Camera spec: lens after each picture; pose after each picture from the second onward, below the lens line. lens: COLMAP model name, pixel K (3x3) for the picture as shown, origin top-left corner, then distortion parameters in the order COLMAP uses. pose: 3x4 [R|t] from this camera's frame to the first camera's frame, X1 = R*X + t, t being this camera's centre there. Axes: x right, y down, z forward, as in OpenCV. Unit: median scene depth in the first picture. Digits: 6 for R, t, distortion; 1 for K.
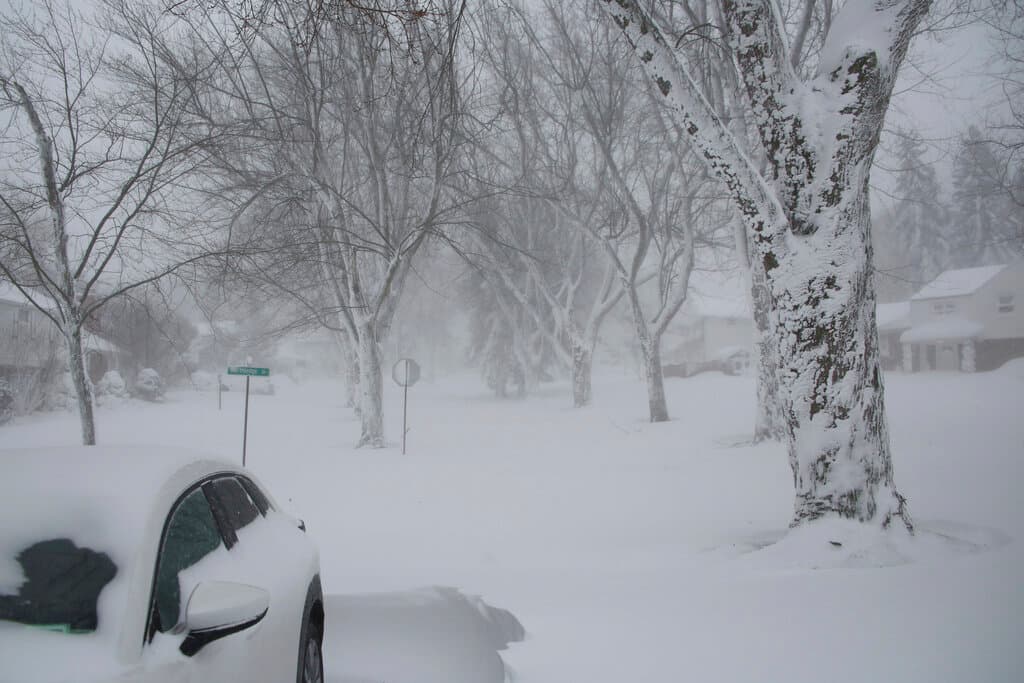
lens RADIAL K [[971.1, 0, 512.0], [0, 971.1, 341.5], [0, 0, 1]] dist [-0.131689, 0.017796]
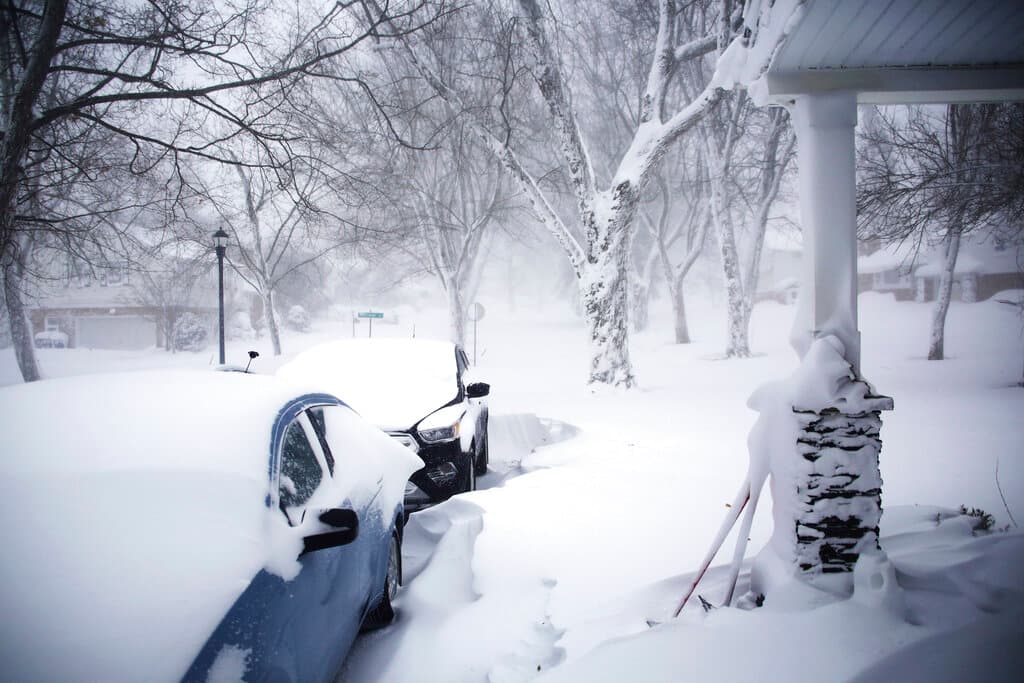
lens RADIAL K [[971.1, 0, 512.0], [0, 971.1, 341.5], [0, 0, 1]] dist [-0.131689, 0.017796]
pose [[0.991196, -0.006964, -0.132222, 0.203285], [0.017286, 0.996875, 0.077080, -0.052192], [0.131272, -0.078687, 0.988219, -0.669276]]
